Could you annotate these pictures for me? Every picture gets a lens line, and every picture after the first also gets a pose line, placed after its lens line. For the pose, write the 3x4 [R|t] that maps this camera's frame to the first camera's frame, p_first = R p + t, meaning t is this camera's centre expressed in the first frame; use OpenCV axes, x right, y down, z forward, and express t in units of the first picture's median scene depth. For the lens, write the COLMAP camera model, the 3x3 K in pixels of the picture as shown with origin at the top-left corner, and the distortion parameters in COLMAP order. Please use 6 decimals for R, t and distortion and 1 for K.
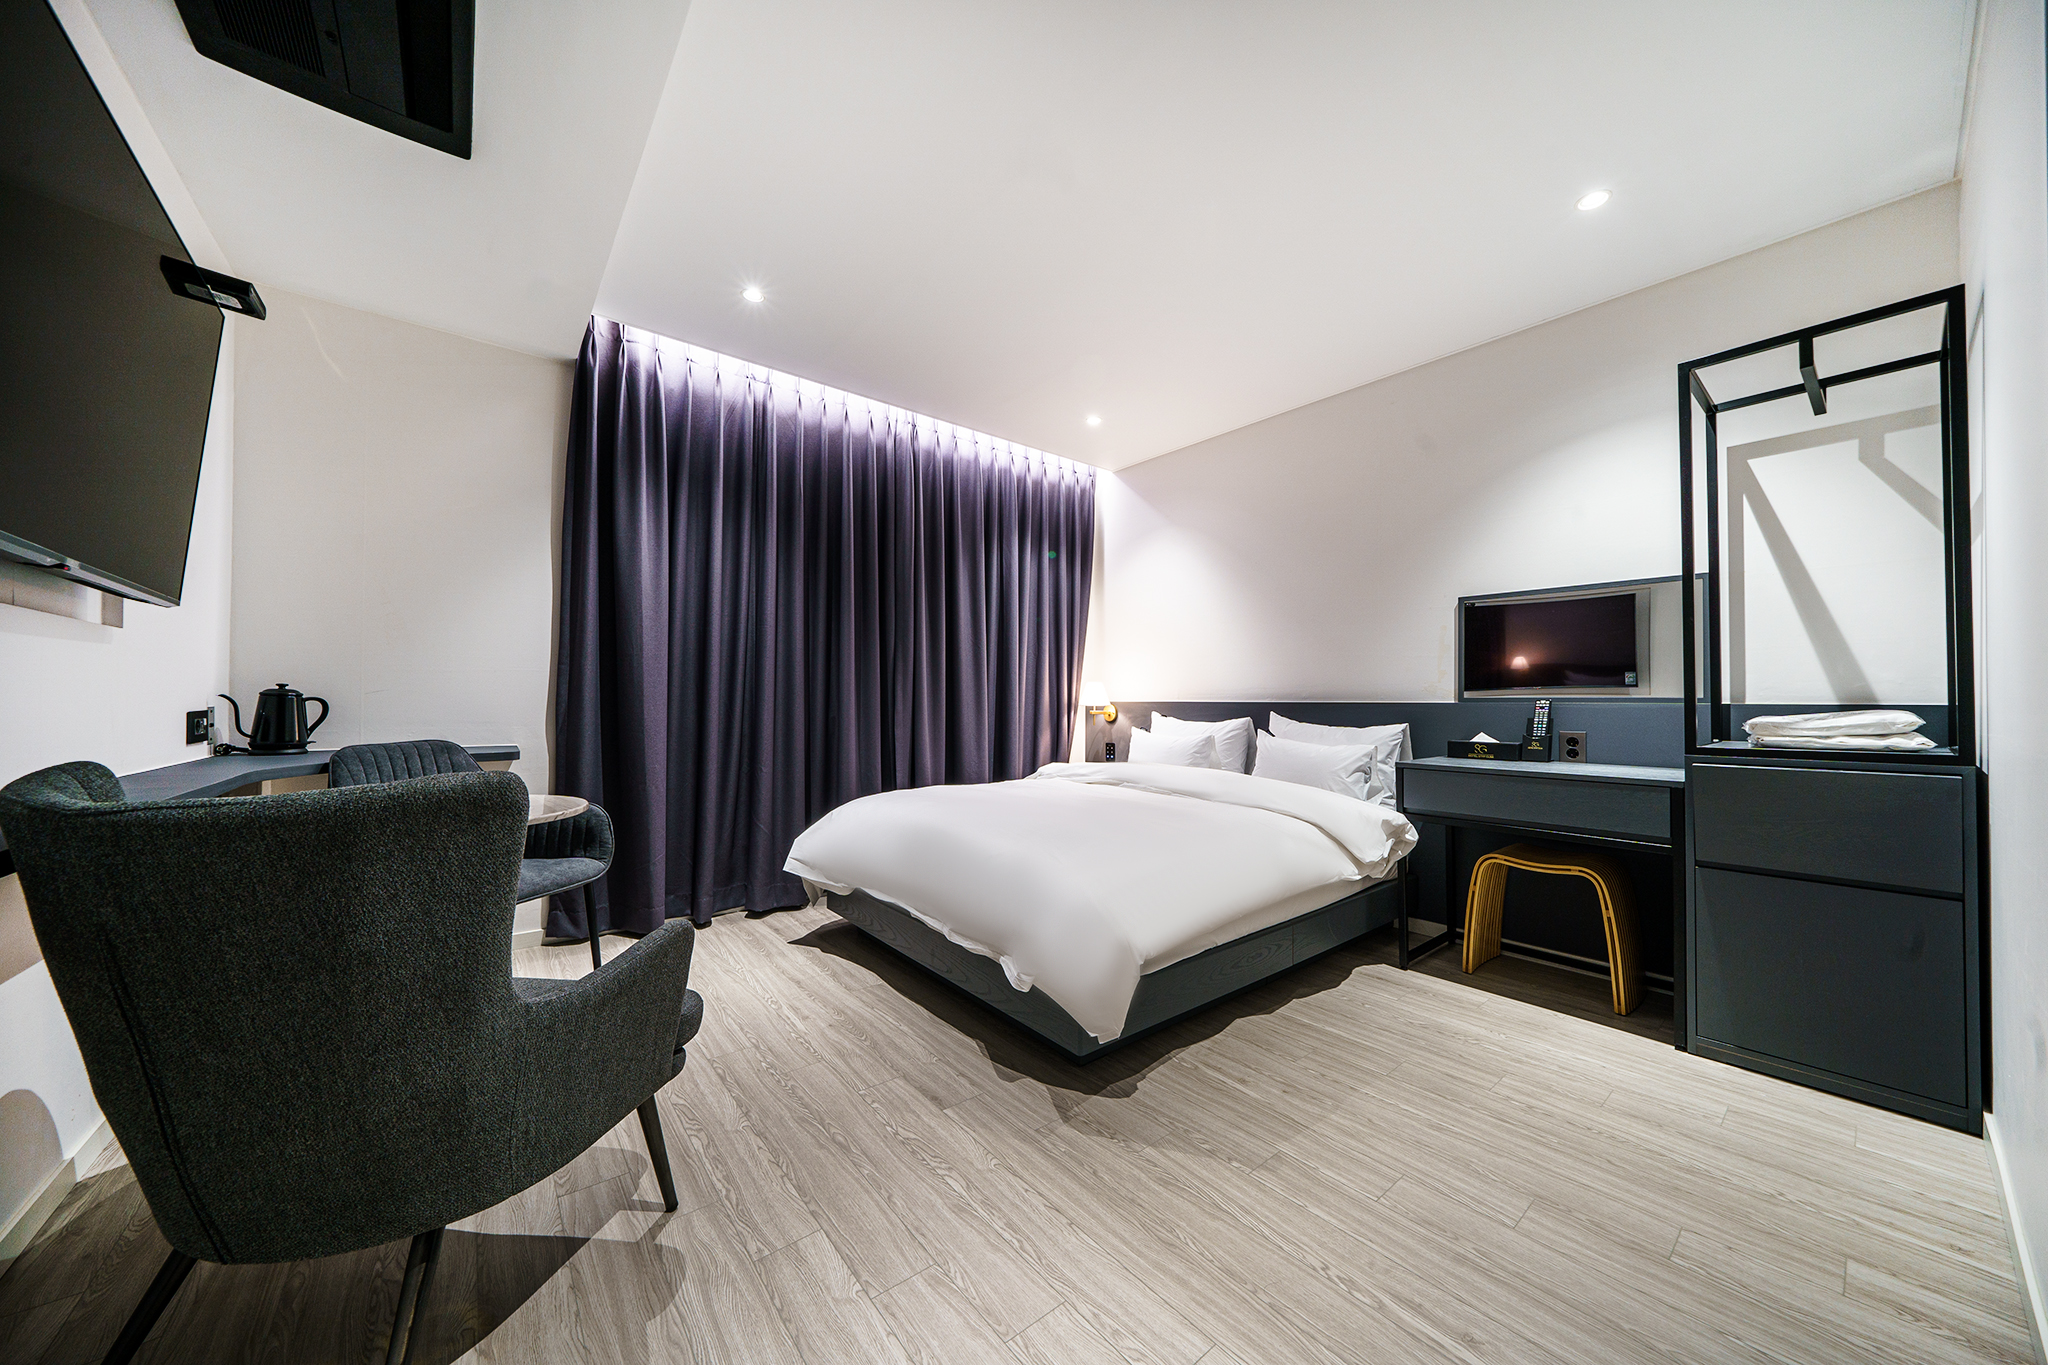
lens RADIAL K [[695.5, 0, 1021.7], [0, 695.5, 692.5], [0, 0, 1]] dist [-0.008332, -0.000012]
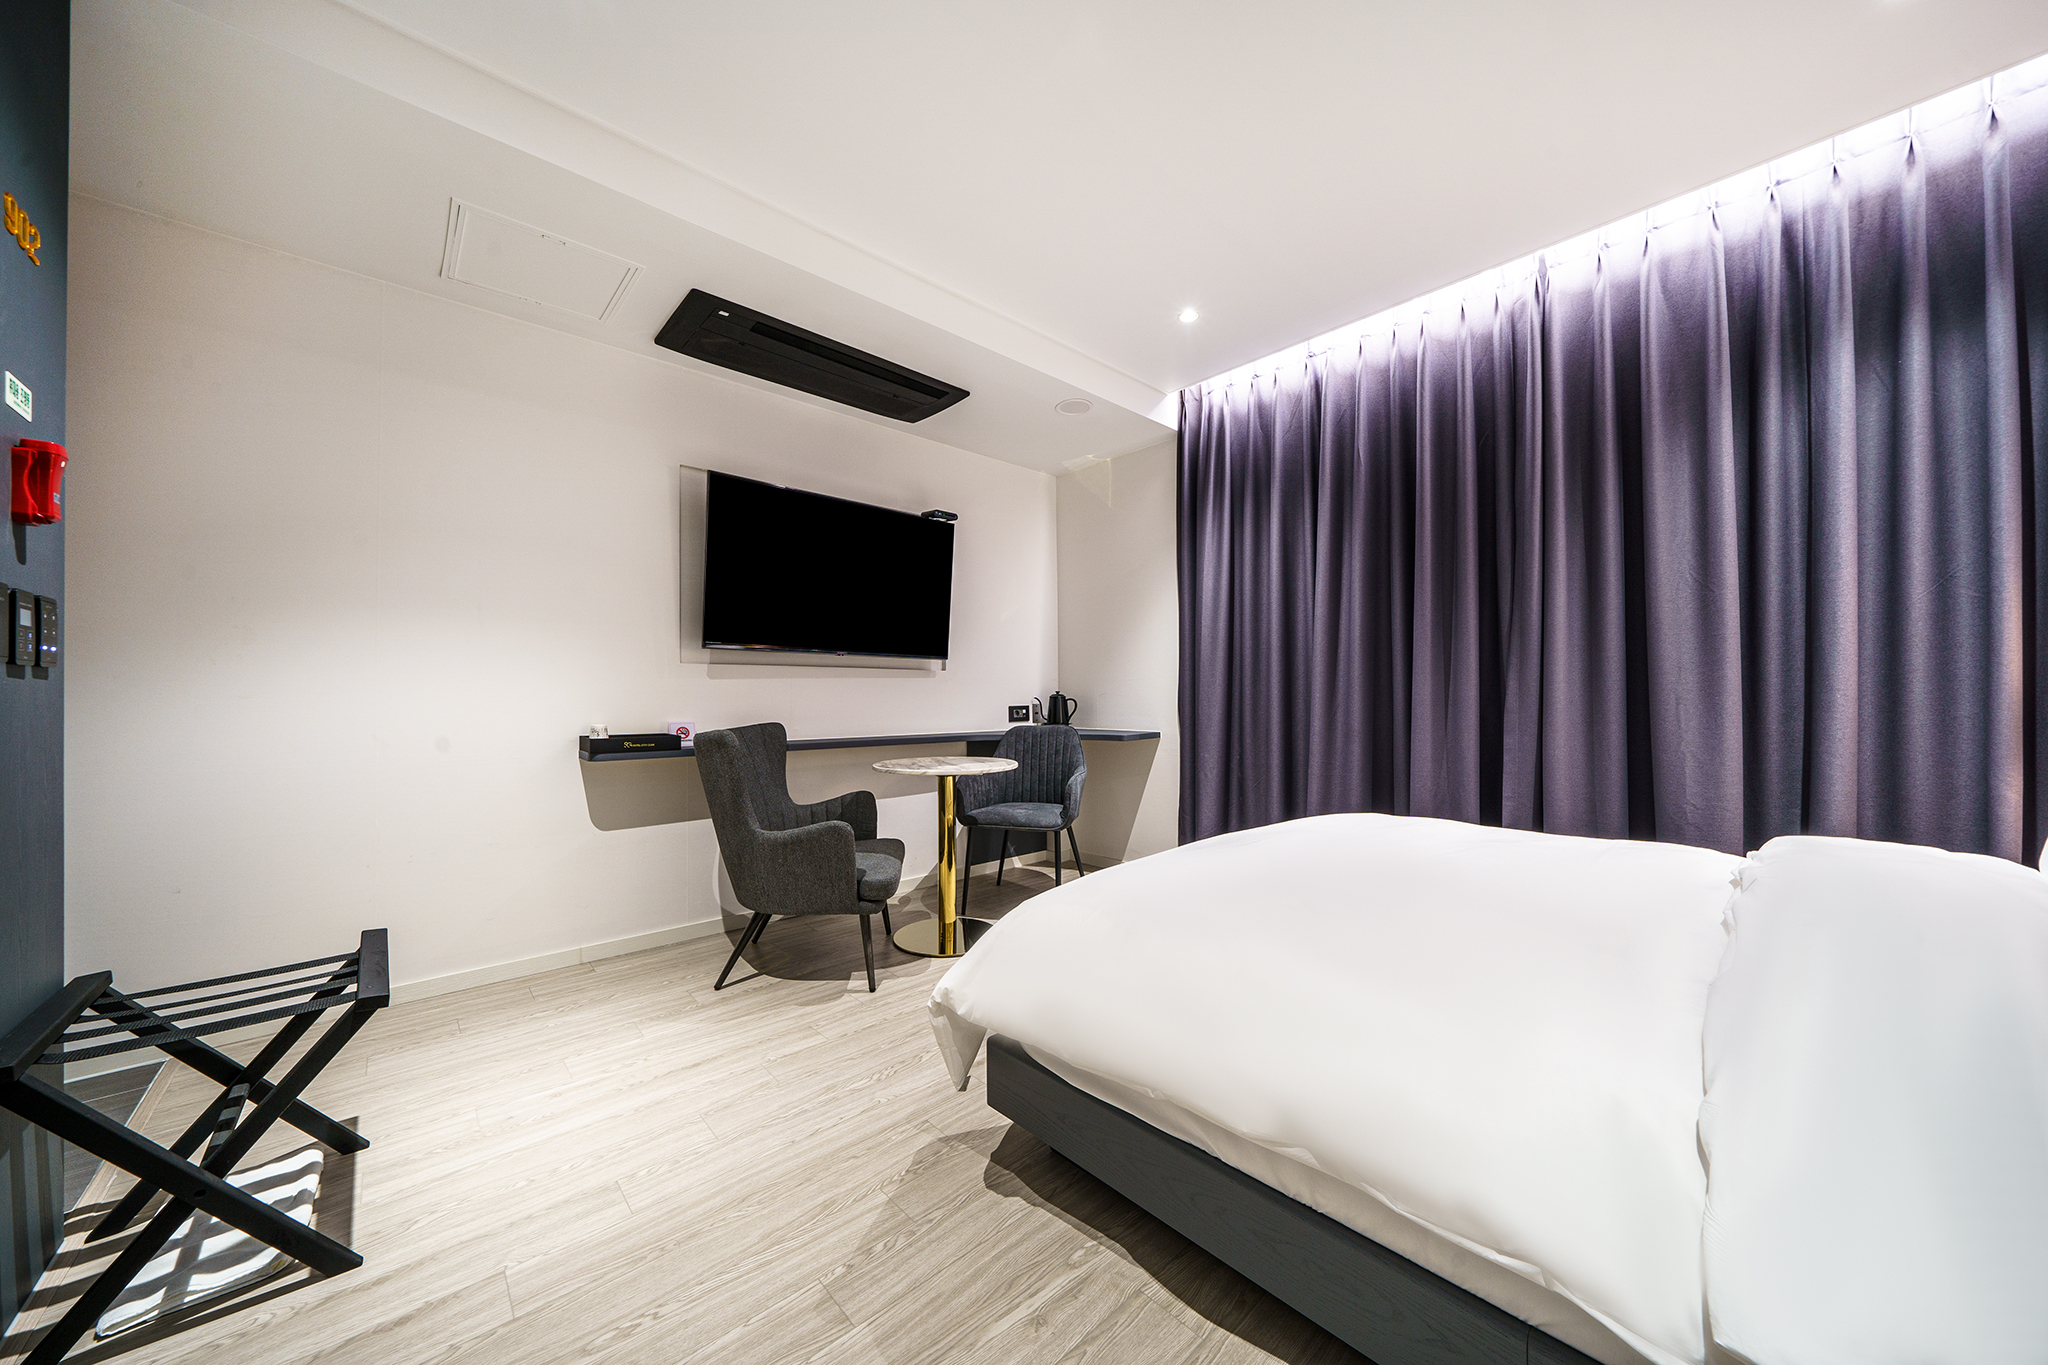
lens RADIAL K [[695.5, 0, 1021.7], [0, 695.5, 692.5], [0, 0, 1]] dist [-0.008332, -0.000012]
pose [[0.066039, -0.016683, -0.997678, 1.098232], [0.019977, 0.999682, -0.015394, 0.025164], [0.997617, -0.018914, 0.066352, 1.131764]]
